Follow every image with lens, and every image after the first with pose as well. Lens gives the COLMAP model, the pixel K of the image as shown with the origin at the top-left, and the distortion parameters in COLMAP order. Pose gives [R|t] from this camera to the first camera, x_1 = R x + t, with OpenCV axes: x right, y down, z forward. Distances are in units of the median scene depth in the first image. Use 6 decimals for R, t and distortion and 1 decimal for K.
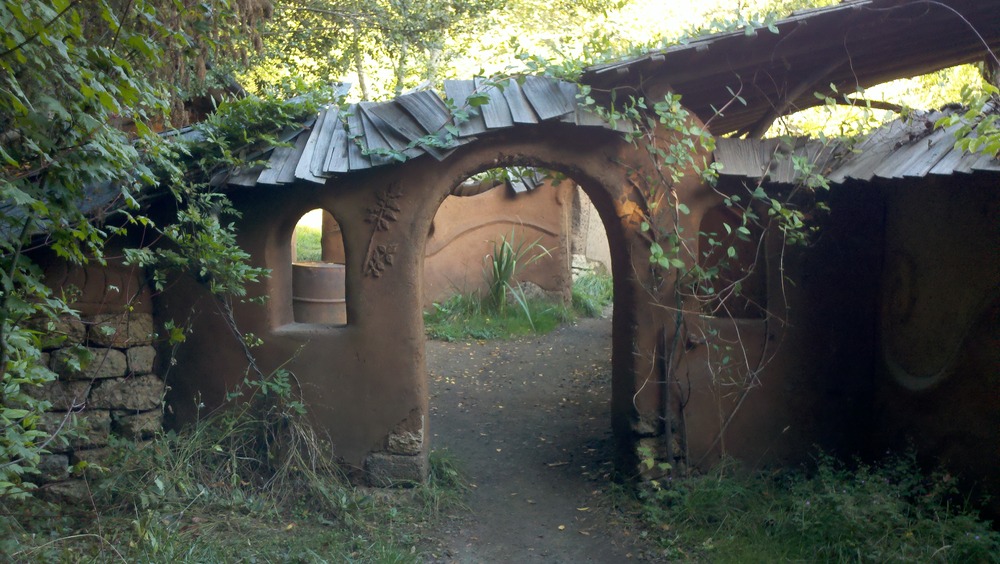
lens RADIAL K [[1131.6, 0, 497.4], [0, 1131.6, 281.7], [0, 0, 1]] dist [0.013289, 0.020802]
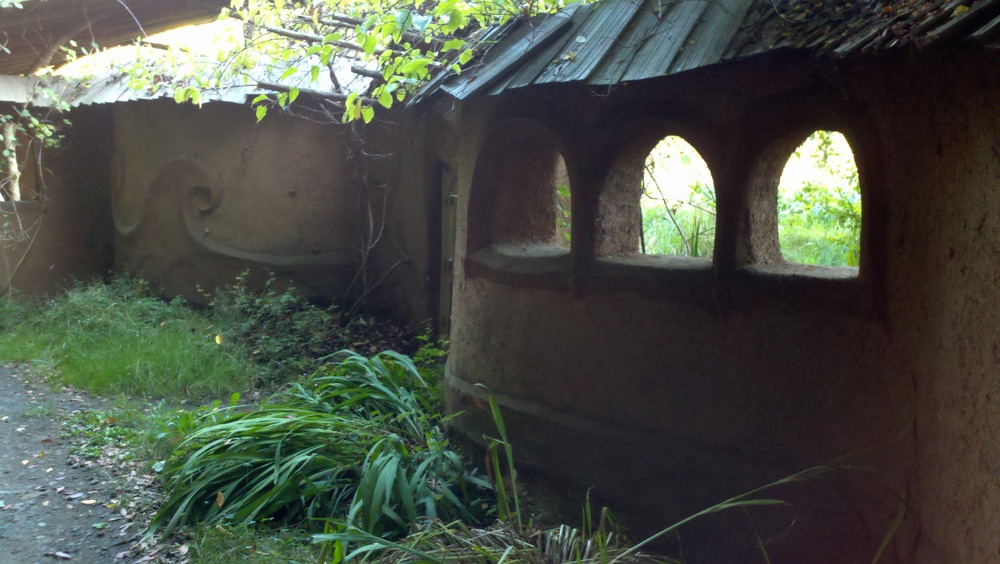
lens RADIAL K [[1131.6, 0, 497.4], [0, 1131.6, 281.7], [0, 0, 1]] dist [0.013289, 0.020802]
pose [[0.867071, -0.073759, 0.492694, 0.018071], [0.042874, 0.996358, 0.073707, 0.061711], [-0.496336, -0.042785, 0.867076, -0.643000]]
